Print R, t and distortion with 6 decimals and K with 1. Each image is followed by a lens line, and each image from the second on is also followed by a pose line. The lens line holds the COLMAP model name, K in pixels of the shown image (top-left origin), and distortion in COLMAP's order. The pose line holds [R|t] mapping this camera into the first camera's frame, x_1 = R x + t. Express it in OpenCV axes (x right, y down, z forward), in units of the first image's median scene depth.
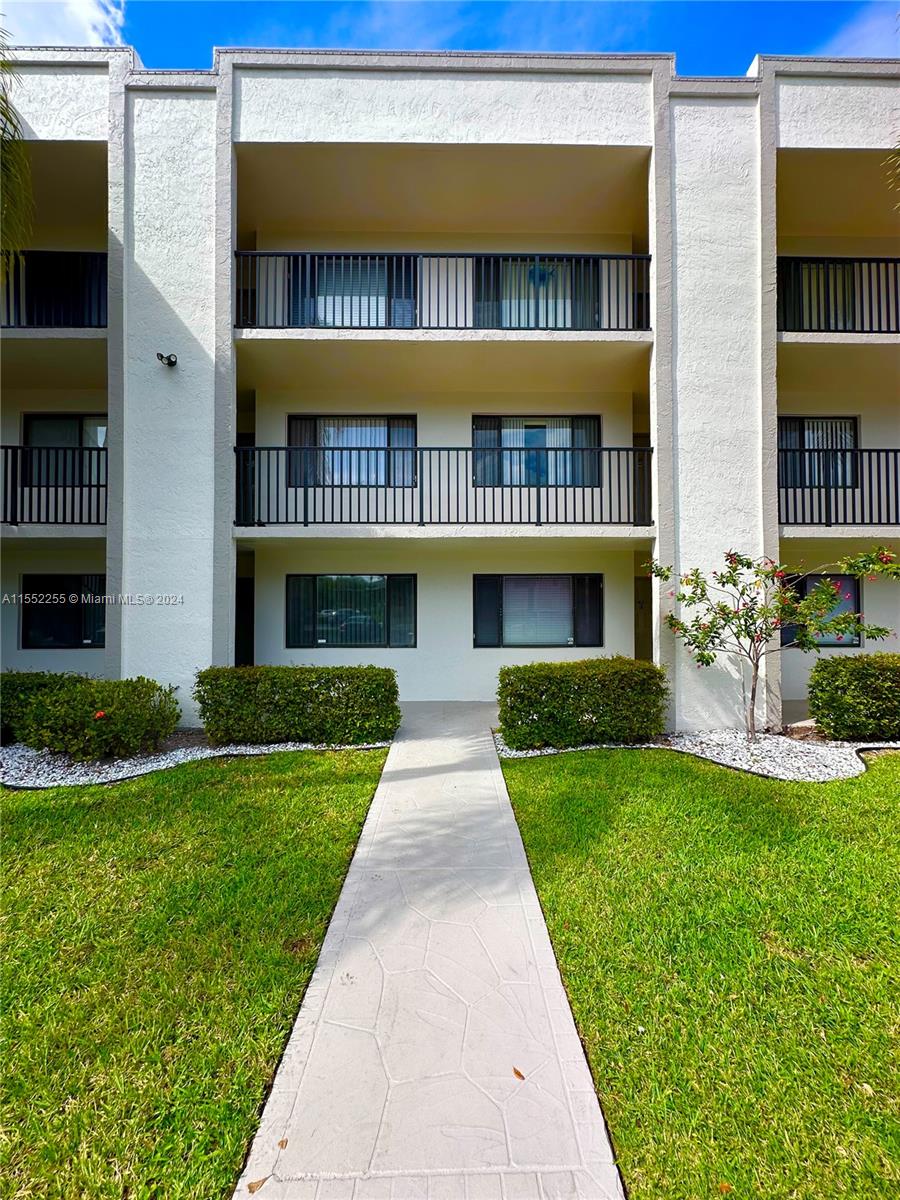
lens RADIAL K [[481.2, 0, 449.4], [0, 481.2, 597.8], [0, 0, 1]] dist [-0.002183, -0.000290]
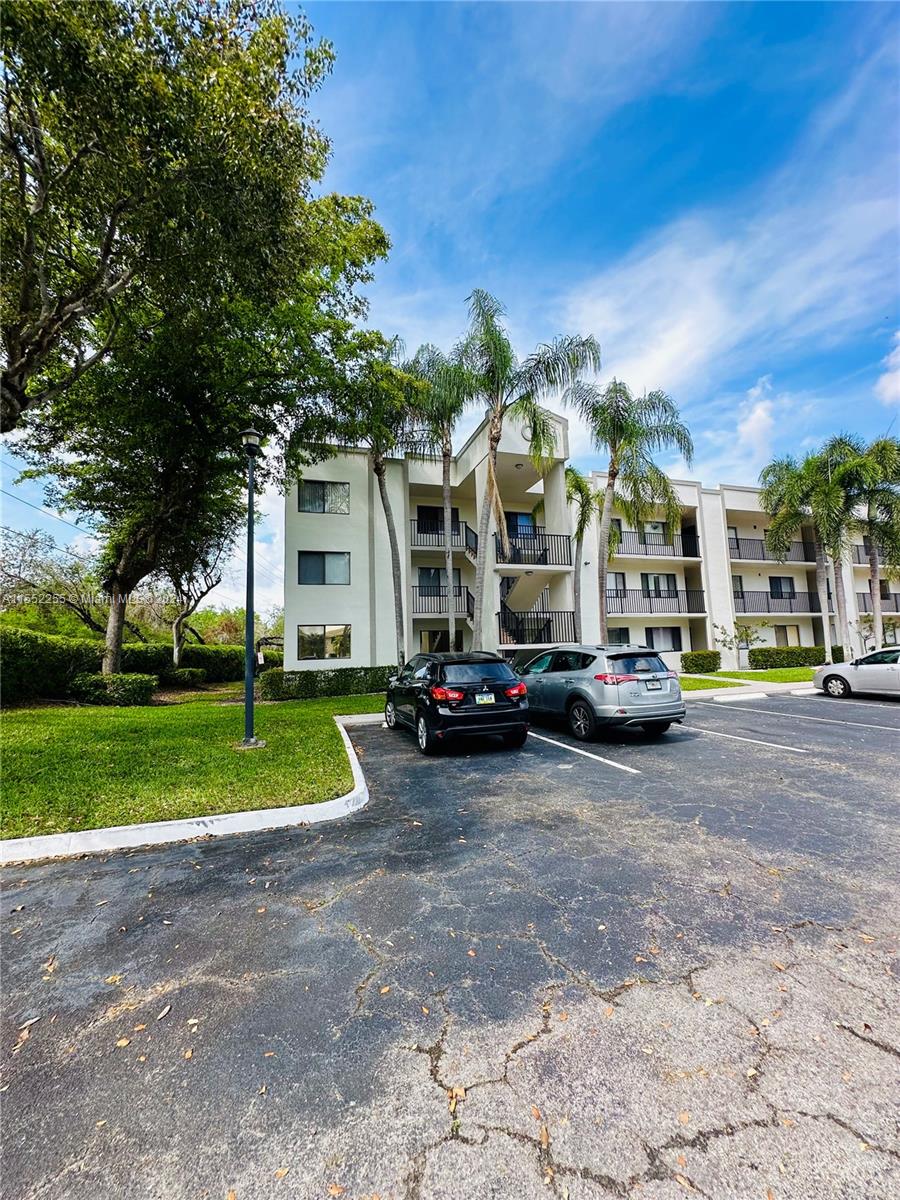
lens RADIAL K [[481.2, 0, 449.4], [0, 481.2, 597.8], [0, 0, 1]] dist [-0.002183, -0.000290]
pose [[0.955855, 0.006426, 0.293767, -1.947730], [0.023287, 0.994959, -0.097536, 0.028932], [-0.292913, 0.100072, 0.950888, -1.452728]]
